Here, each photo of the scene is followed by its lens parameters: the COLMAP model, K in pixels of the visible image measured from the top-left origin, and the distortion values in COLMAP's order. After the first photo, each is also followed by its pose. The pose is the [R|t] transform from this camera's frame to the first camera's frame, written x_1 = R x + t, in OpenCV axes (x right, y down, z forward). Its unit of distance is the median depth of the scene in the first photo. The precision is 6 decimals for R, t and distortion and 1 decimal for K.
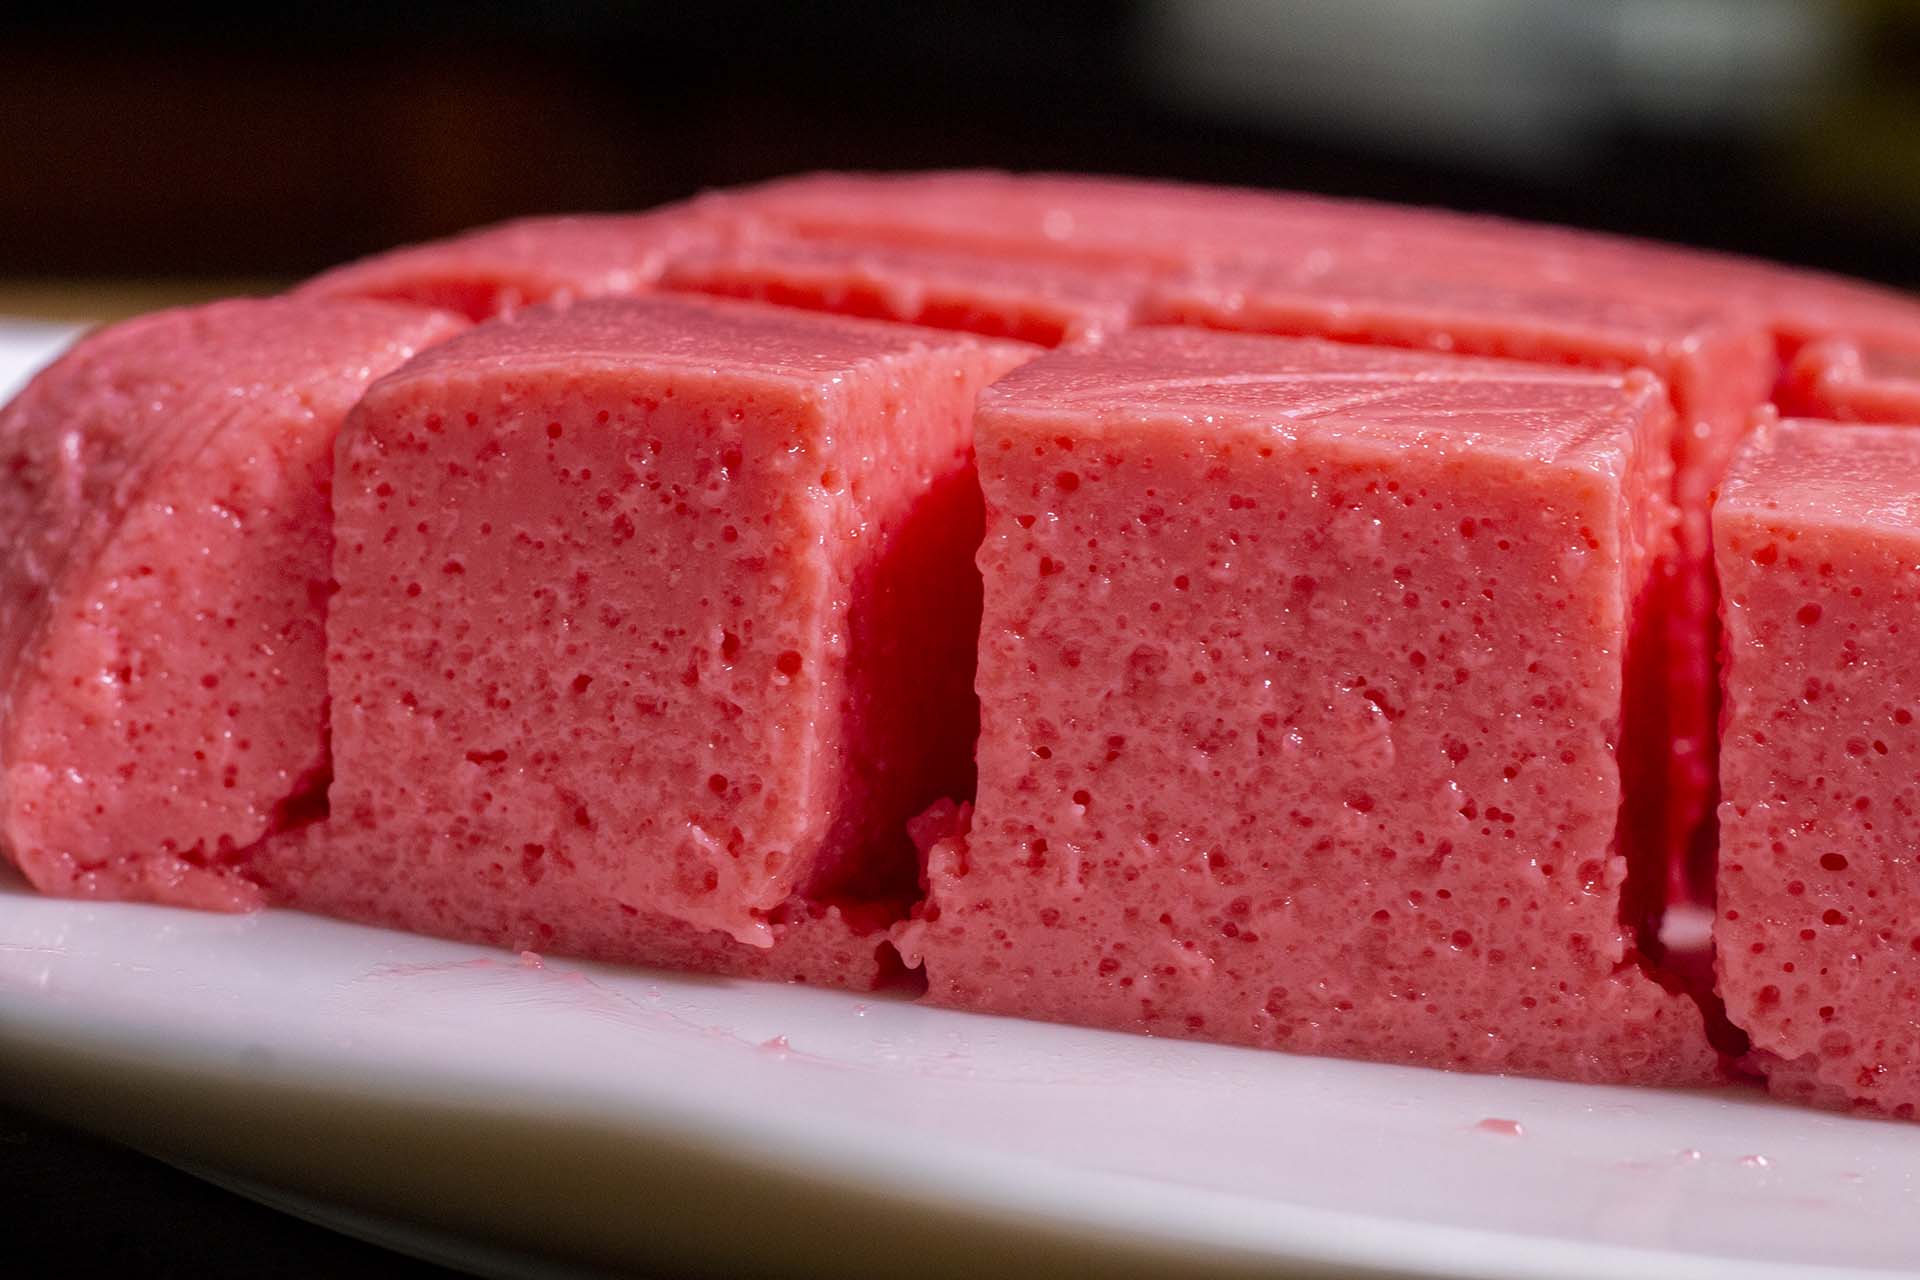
lens RADIAL K [[4488.0, 0, 961.8], [0, 4488.0, 640.1], [0, 0, 1]] dist [-0.024807, 0.000000]
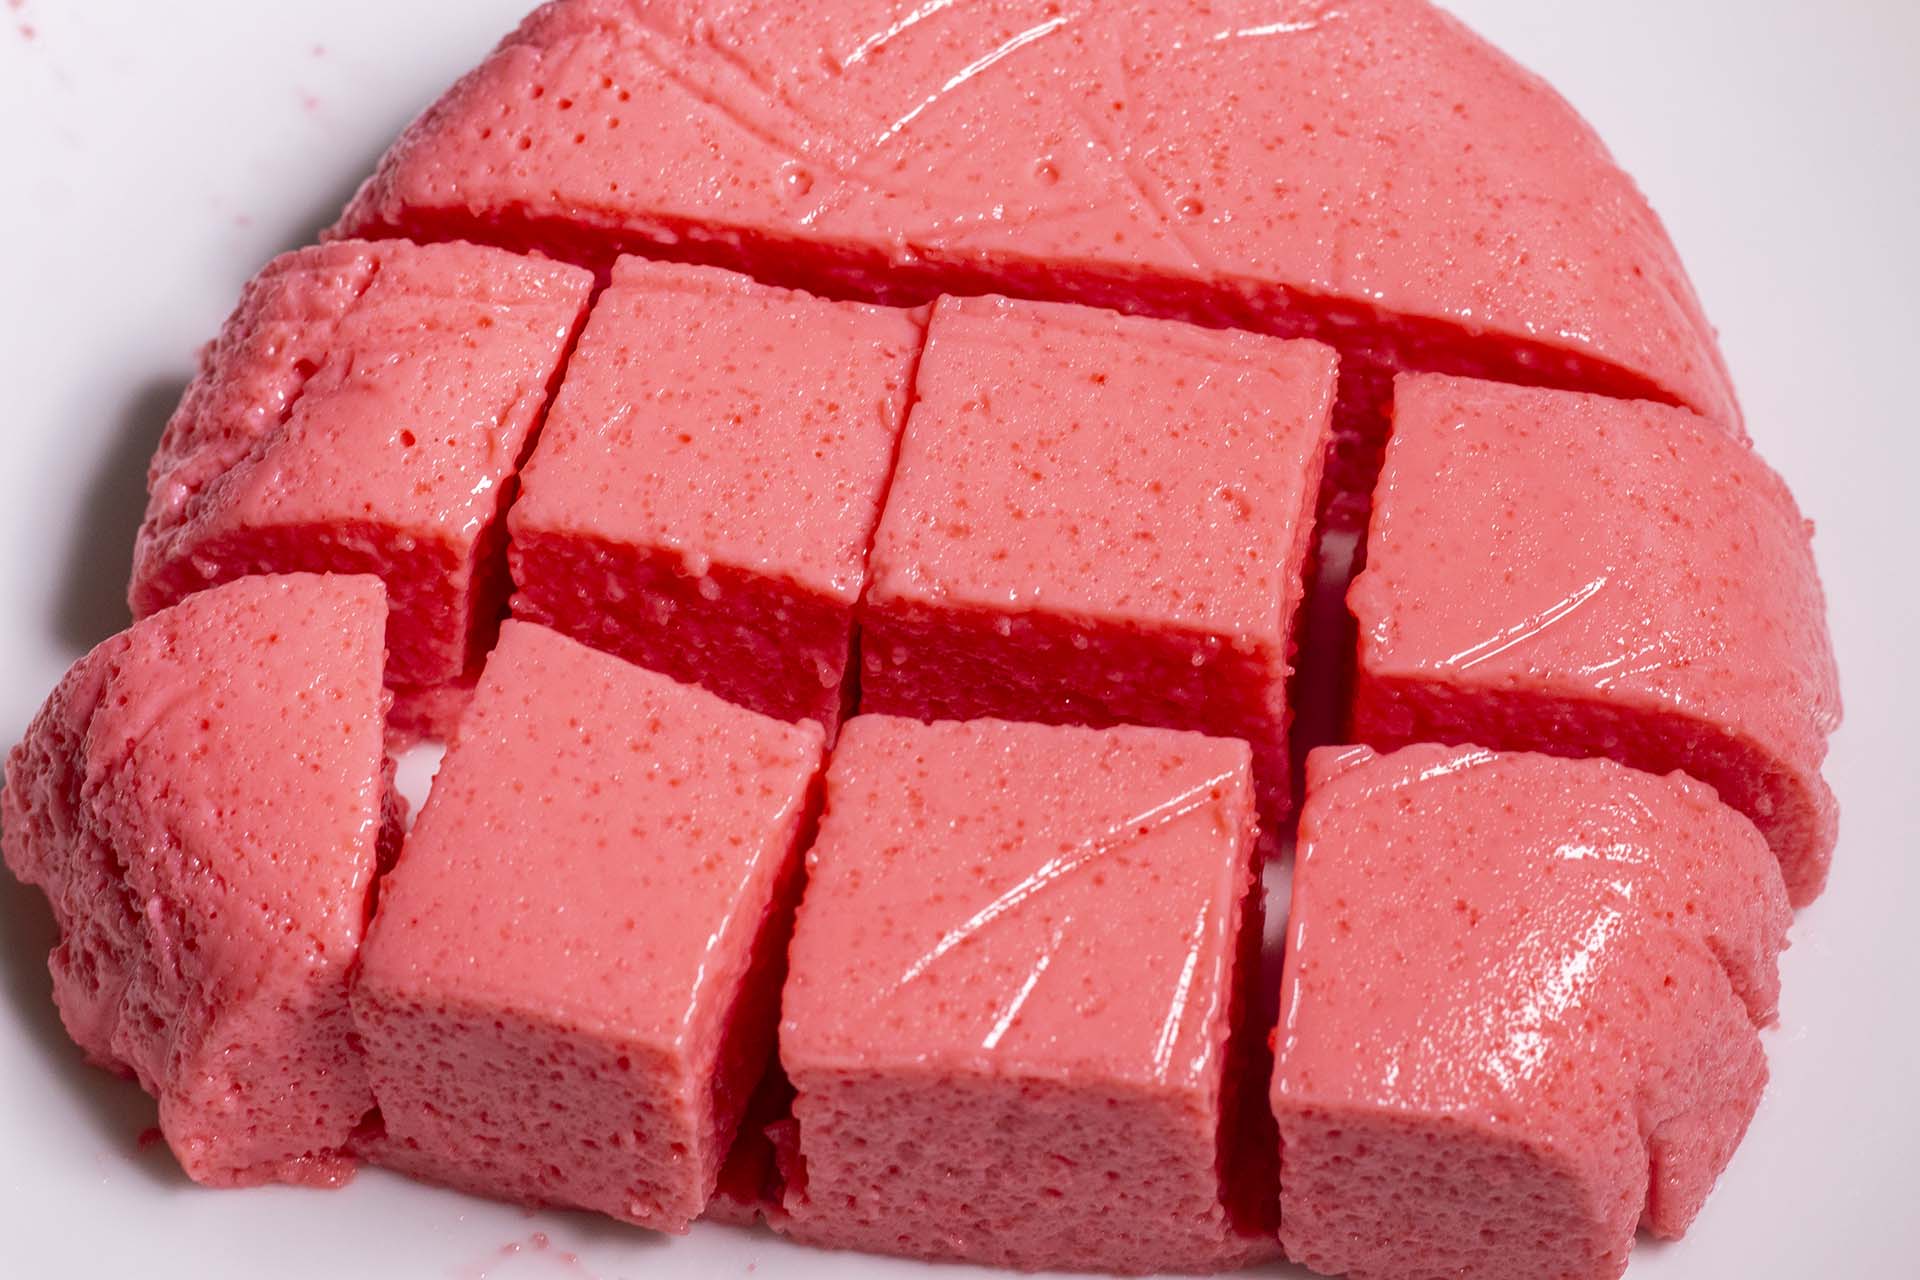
lens RADIAL K [[4488.0, 0, 958.9], [0, 4488.0, 639.8], [0, 0, 1]] dist [-0.024807, 0.000000]
pose [[0.995709, -0.087547, -0.029979, 0.118788], [0.080609, 0.661476, 0.745622, -1.252376], [-0.045446, -0.744839, 0.665694, 0.101793]]
